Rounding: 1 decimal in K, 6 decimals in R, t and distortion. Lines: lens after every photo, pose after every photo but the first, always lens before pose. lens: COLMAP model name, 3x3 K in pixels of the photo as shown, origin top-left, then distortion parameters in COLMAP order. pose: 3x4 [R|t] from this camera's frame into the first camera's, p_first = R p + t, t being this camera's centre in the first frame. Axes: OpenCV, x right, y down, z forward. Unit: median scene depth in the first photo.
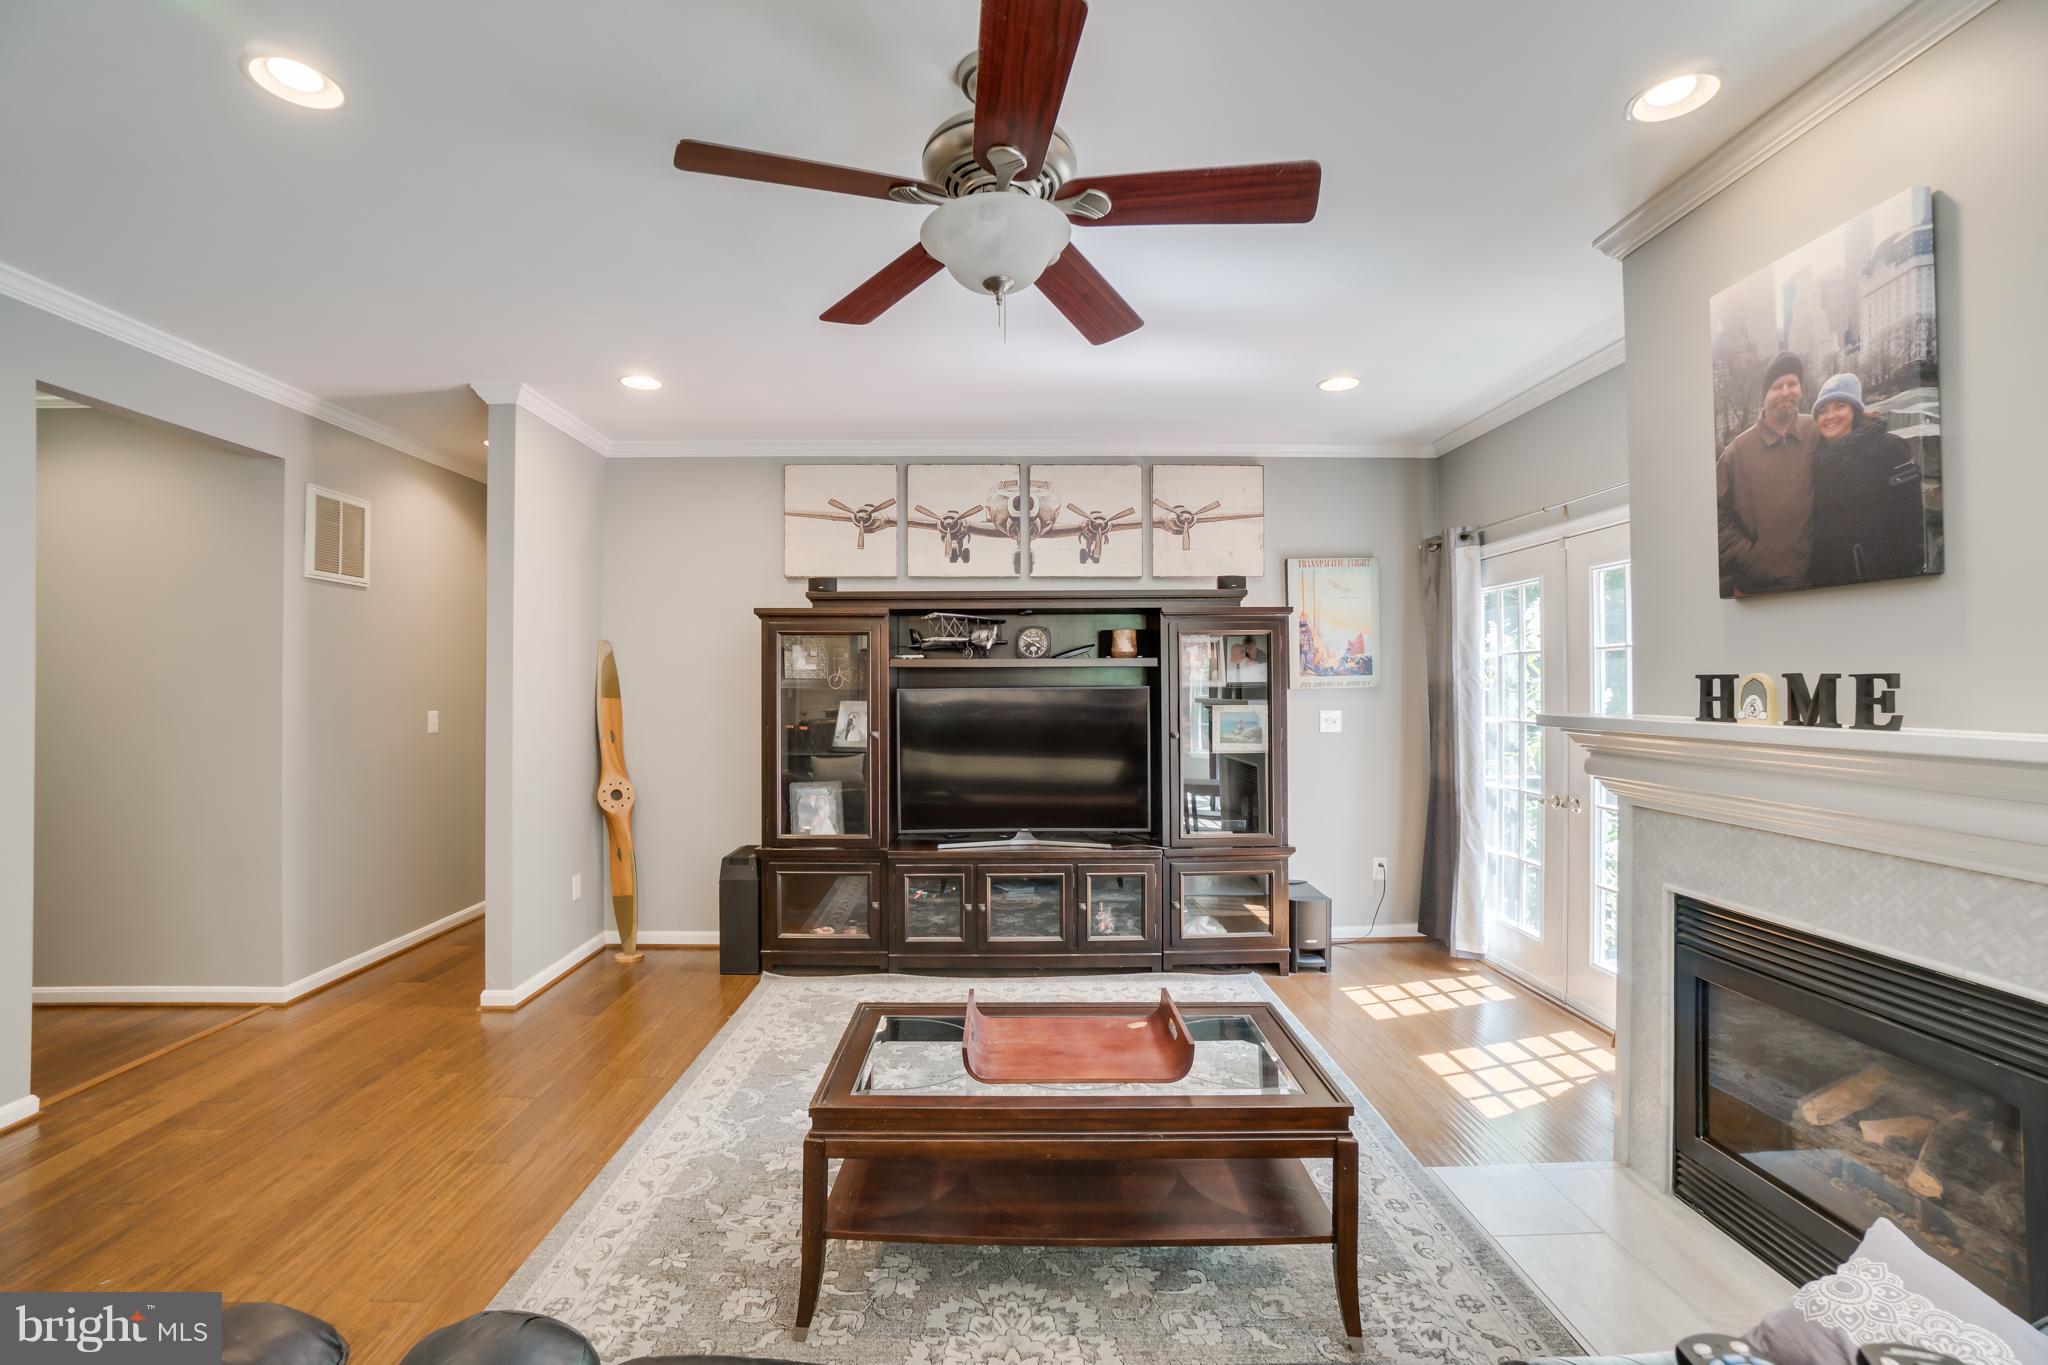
lens RADIAL K [[903.5, 0, 1013.8], [0, 903.5, 677.2], [0, 0, 1]] dist [-0.060072, 0.019500]
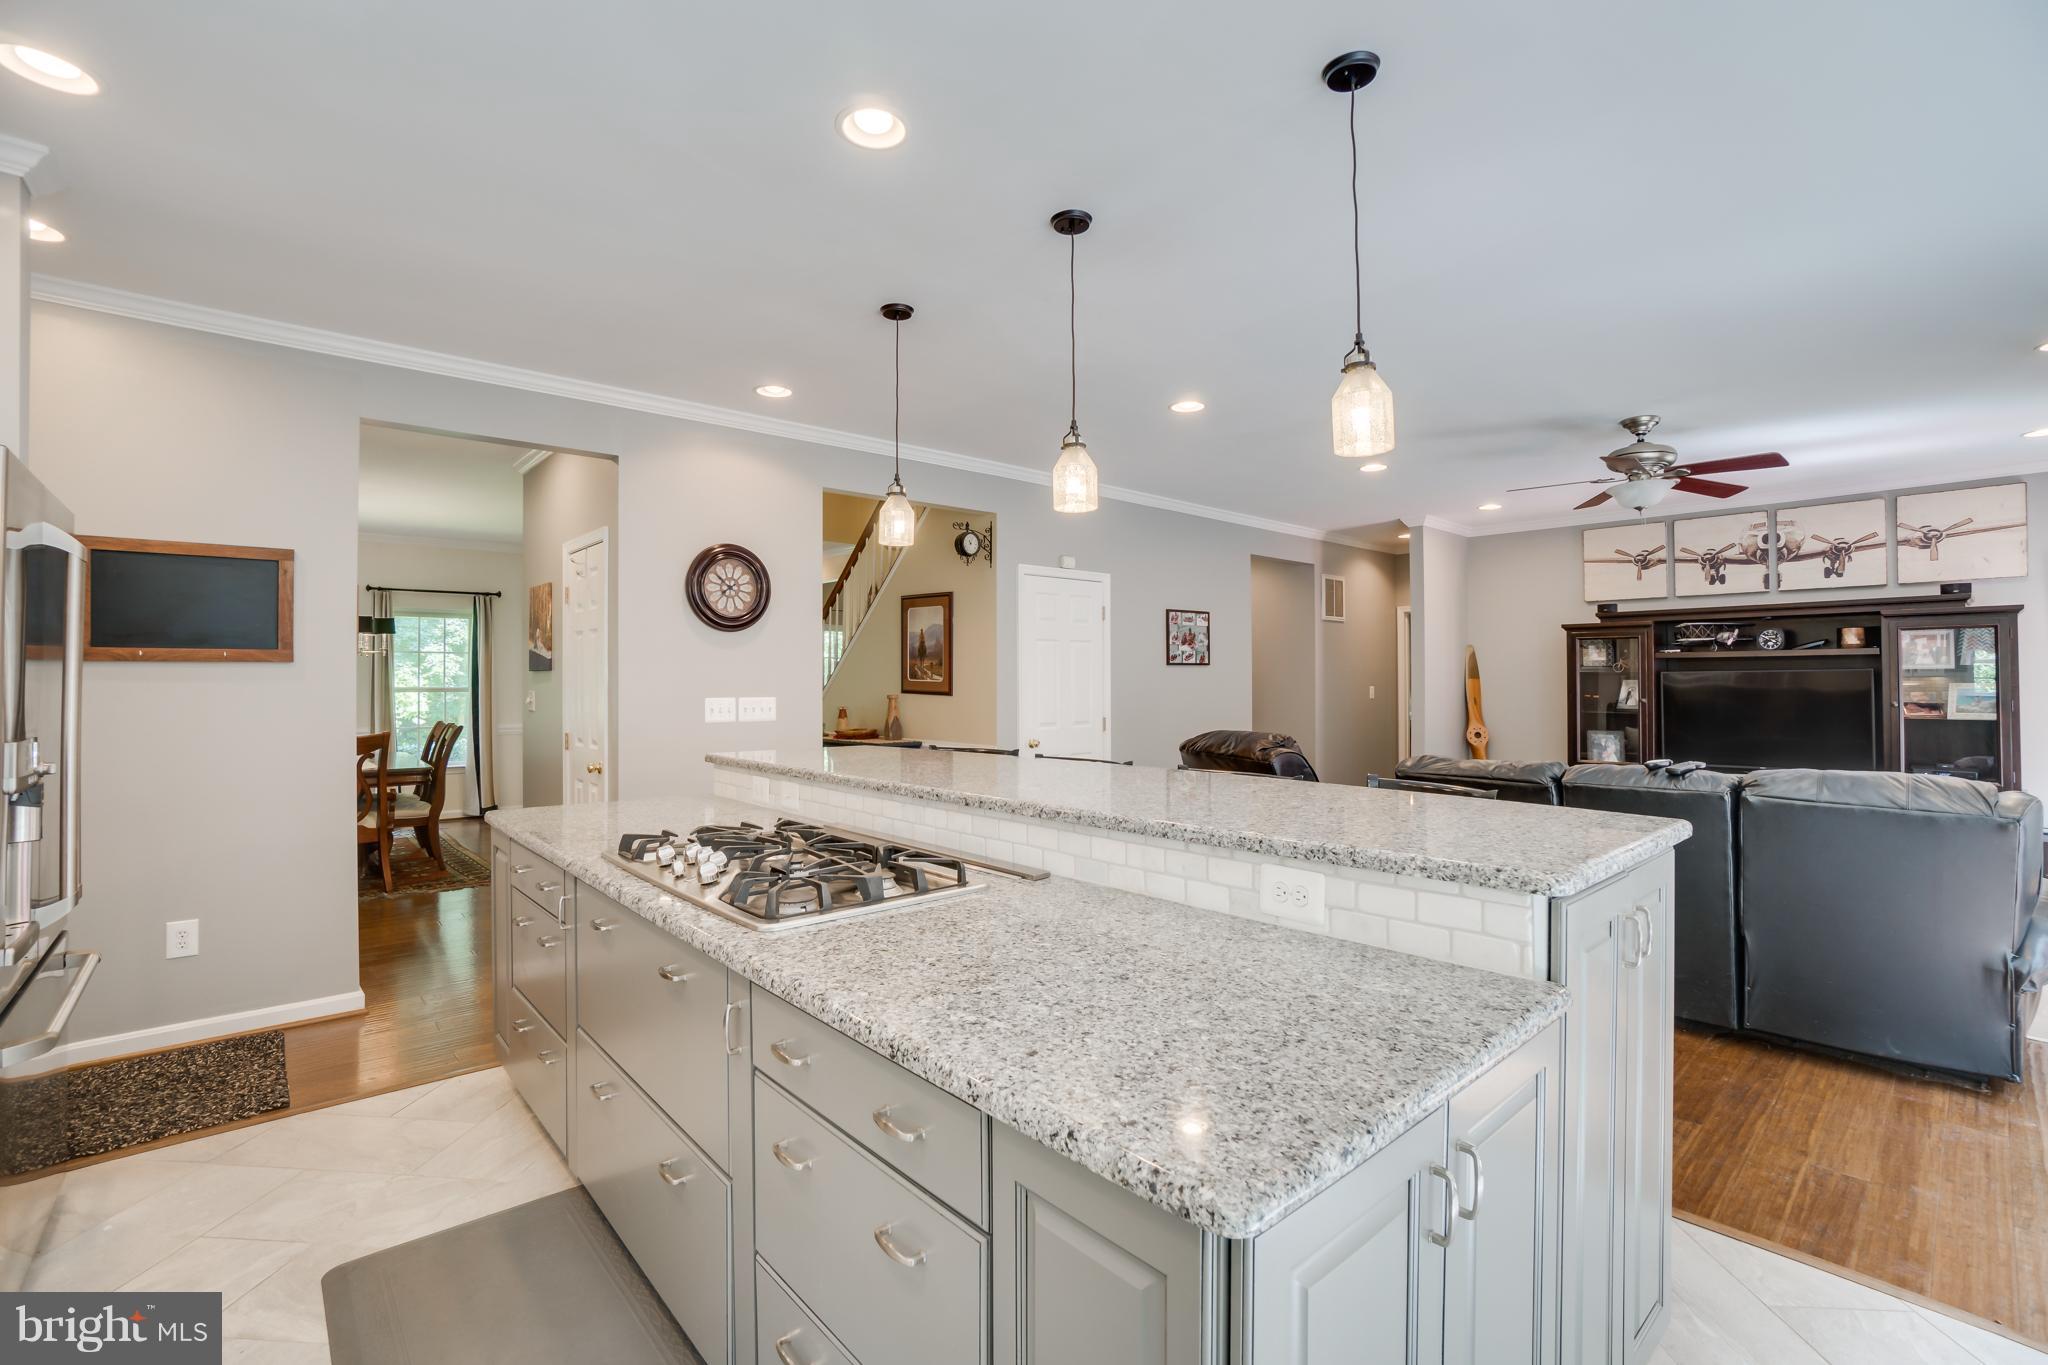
lens RADIAL K [[907.0, 0, 1021.9], [0, 907.0, 671.8], [0, 0, 1]] dist [-0.067597, 0.024106]
pose [[0.654448, -0.007453, -0.756070, 0.297381], [0.009263, 0.999955, -0.001839, 0.005291], [0.756050, -0.005800, 0.654488, -0.831890]]
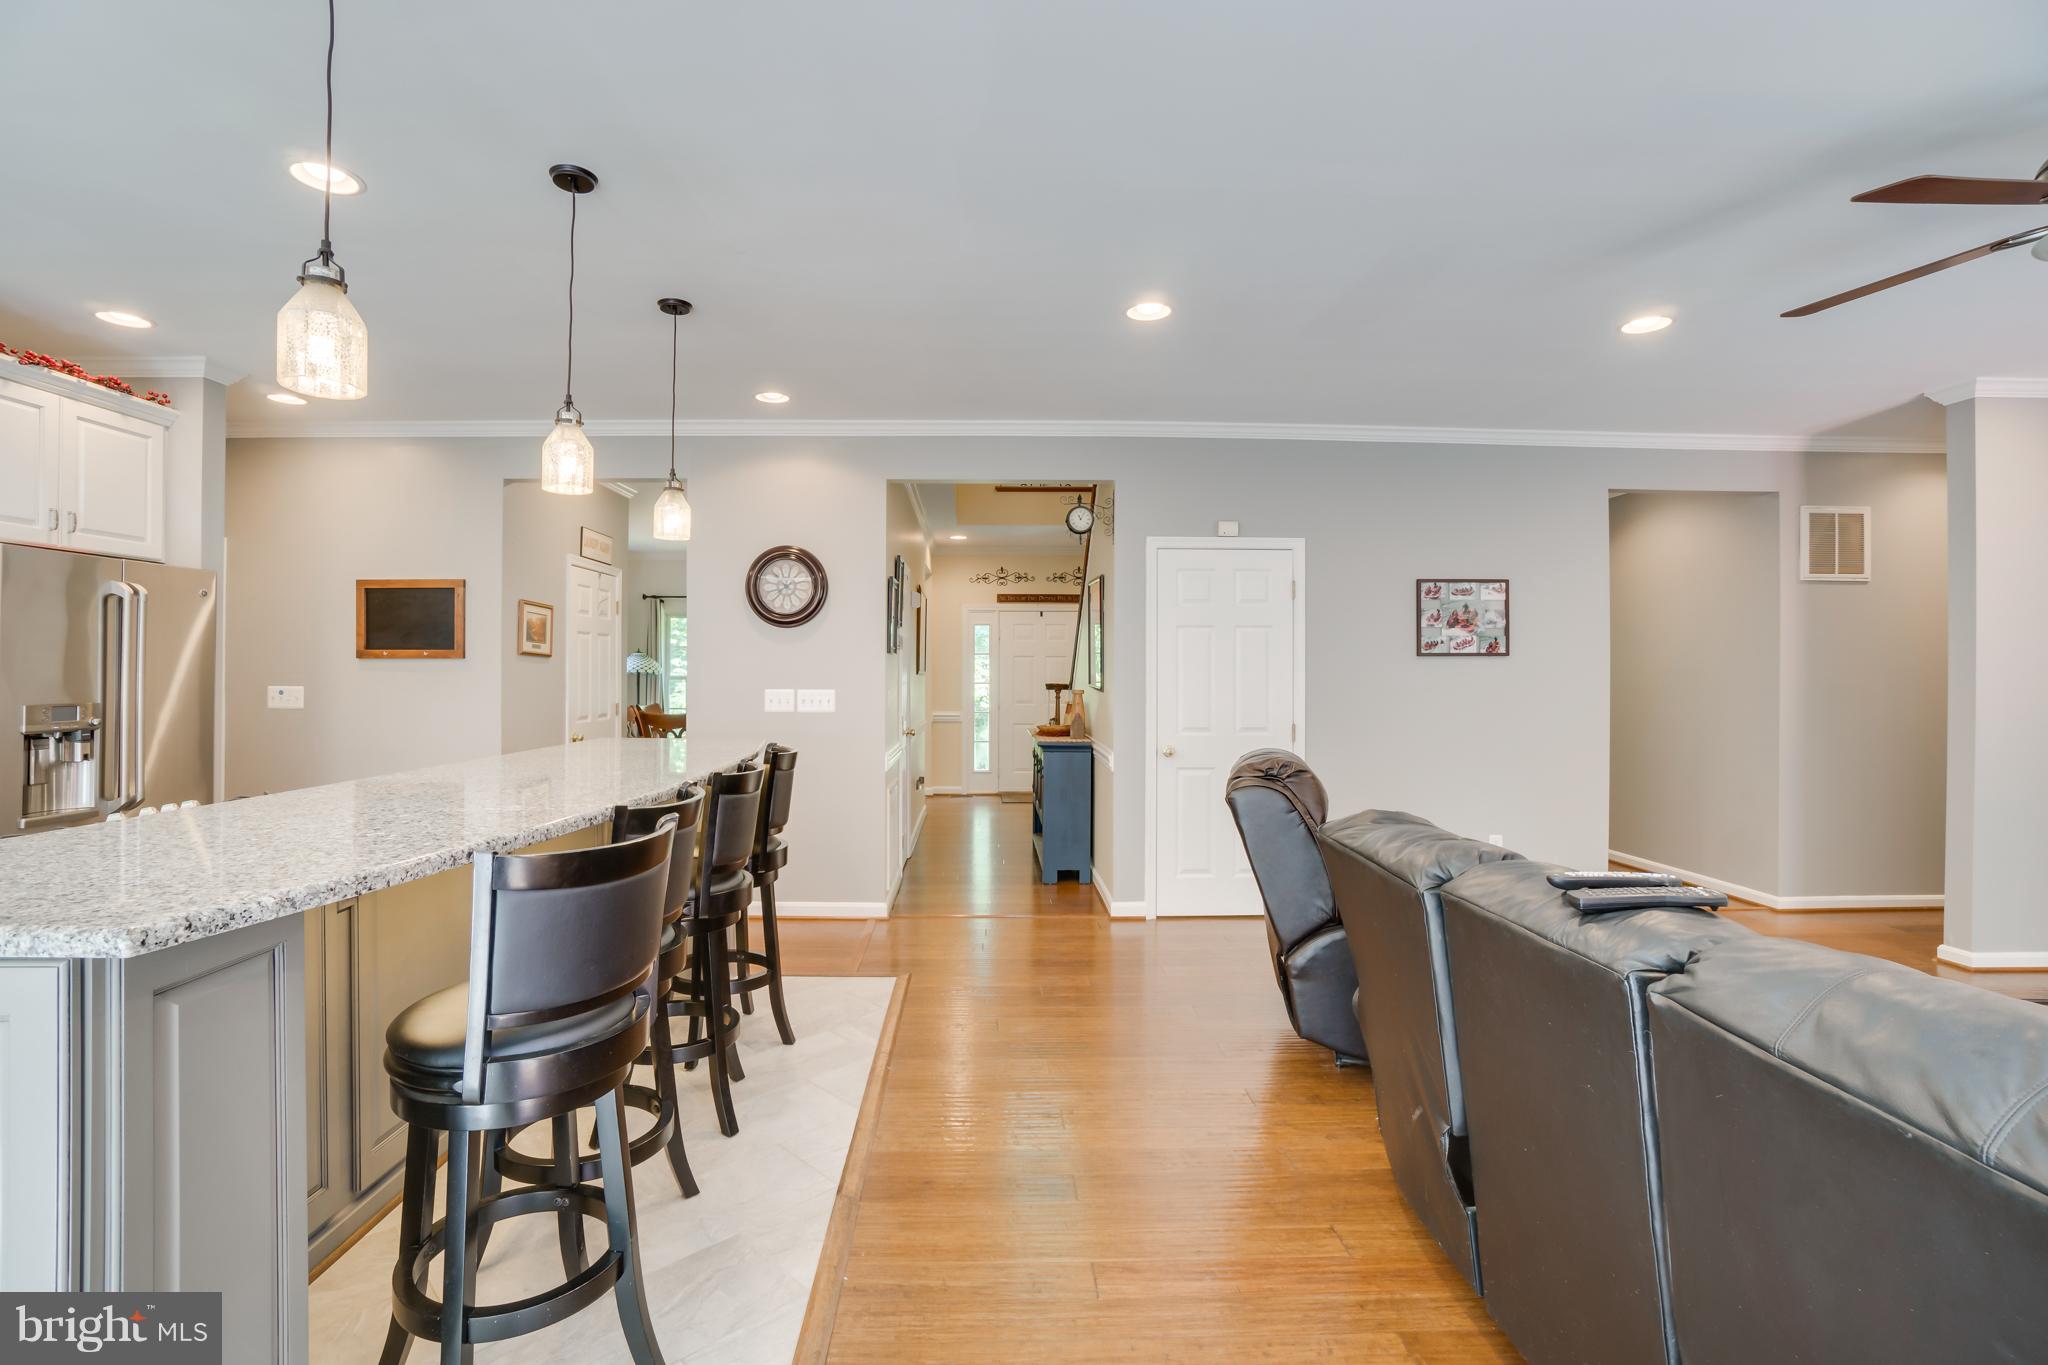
lens RADIAL K [[922.7, 0, 1016.8], [0, 922.7, 668.4], [0, 0, 1]] dist [-0.065599, 0.024642]
pose [[0.005286, -0.002077, -0.999984, 0.425445], [0.006124, 0.999979, -0.002045, 0.008196], [0.999967, -0.006113, 0.005299, -0.128985]]
